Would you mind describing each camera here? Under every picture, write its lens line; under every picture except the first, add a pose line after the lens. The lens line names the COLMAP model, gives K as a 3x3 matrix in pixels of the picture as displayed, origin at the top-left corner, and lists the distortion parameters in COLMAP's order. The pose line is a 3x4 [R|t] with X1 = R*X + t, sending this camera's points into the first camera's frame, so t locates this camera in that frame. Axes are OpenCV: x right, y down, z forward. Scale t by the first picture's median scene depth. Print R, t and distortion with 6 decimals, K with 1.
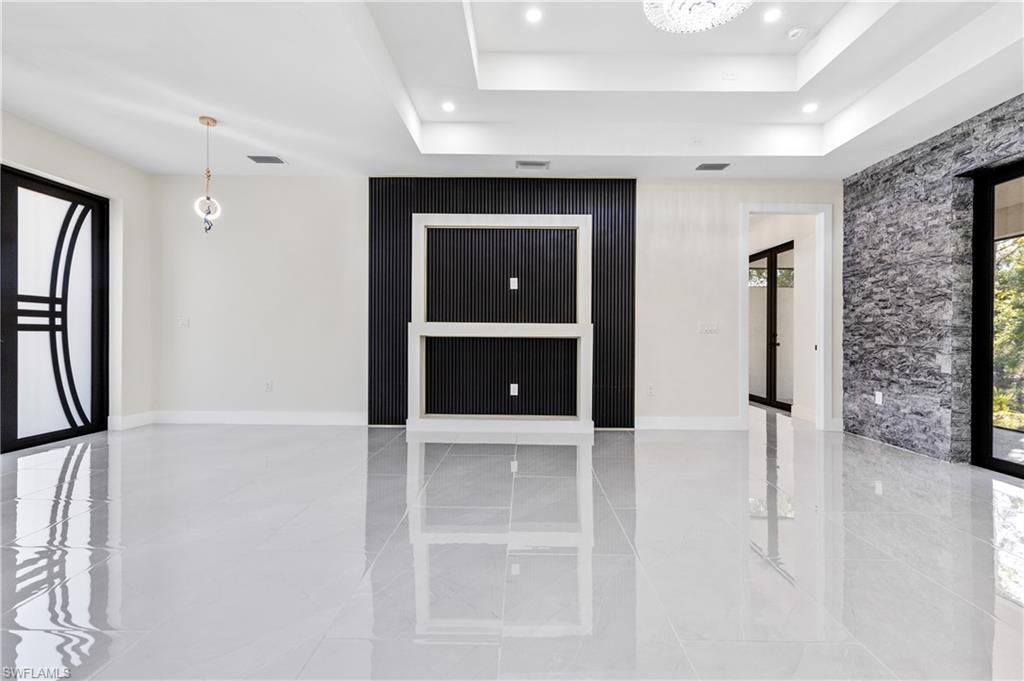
lens RADIAL K [[457.3, 0, 525.0], [0, 457.3, 340.6], [0, 0, 1]] dist [0.005065, 0.000425]
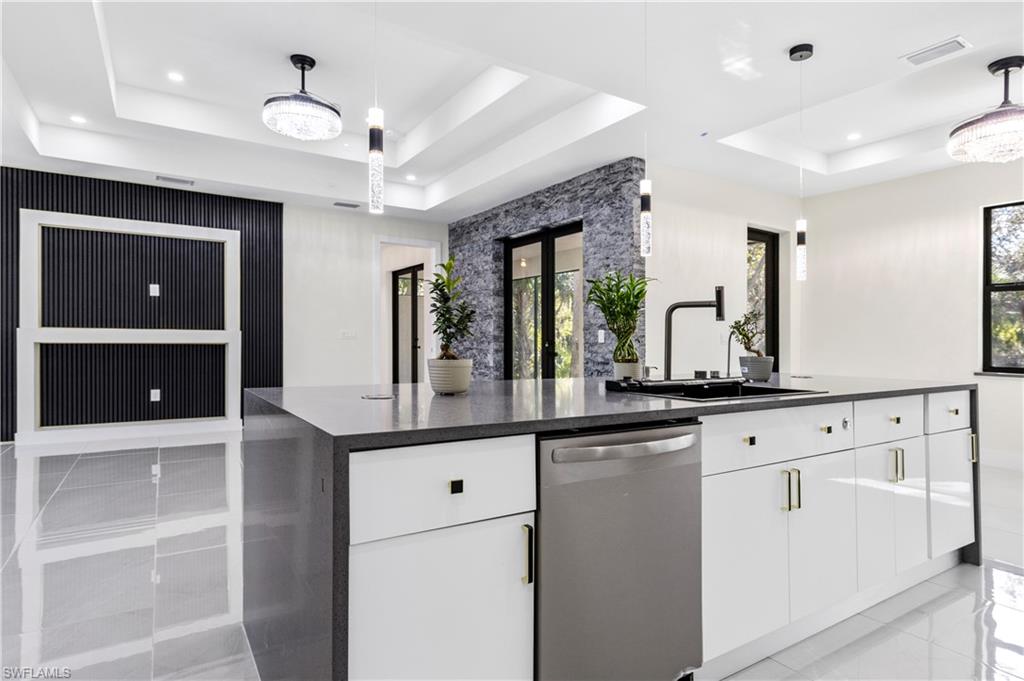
lens RADIAL K [[545.4, 0, 510.6], [0, 545.4, 344.1], [0, 0, 1]] dist [0.007552, 0.001487]
pose [[0.843577, -0.005575, 0.536979, -0.010994], [0.003771, 0.999983, 0.004458, -0.008516], [-0.536995, -0.001736, 0.843584, -0.464103]]
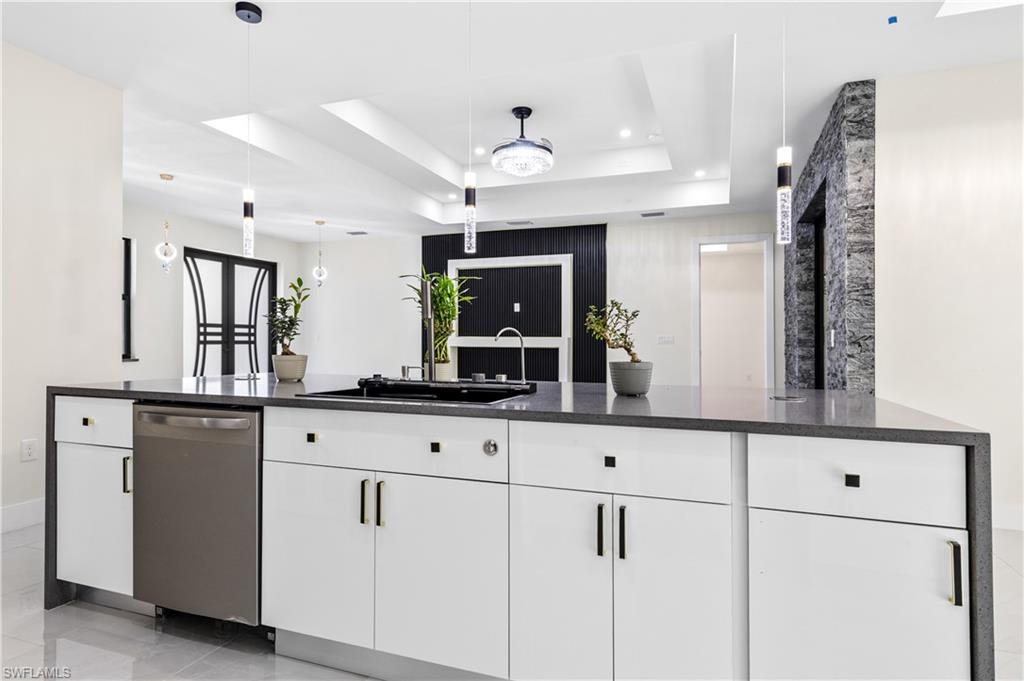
lens RADIAL K [[552.2, 0, 535.0], [0, 552.2, 349.2], [0, 0, 1]] dist [0.005148, 0.000760]
pose [[0.947726, 0.000647, -0.319086, 0.569379], [-0.000657, 1.000000, 0.000077, -0.002190], [0.319086, 0.000136, 0.947726, -0.548397]]
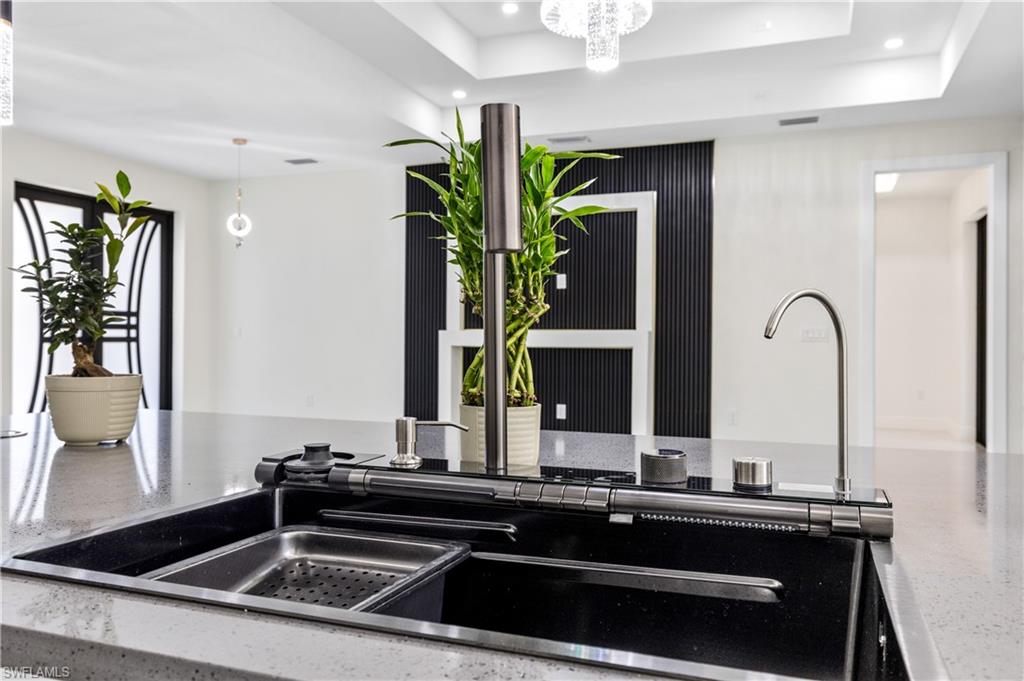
lens RADIAL K [[772.7, 0, 537.8], [0, 772.7, 340.6], [0, 0, 1]] dist [0.005956, -0.003863]
pose [[0.940288, -0.003243, -0.340365, 0.421481], [0.000108, 0.999957, -0.009228, -0.006629], [0.340381, 0.008640, 0.940248, -0.325388]]
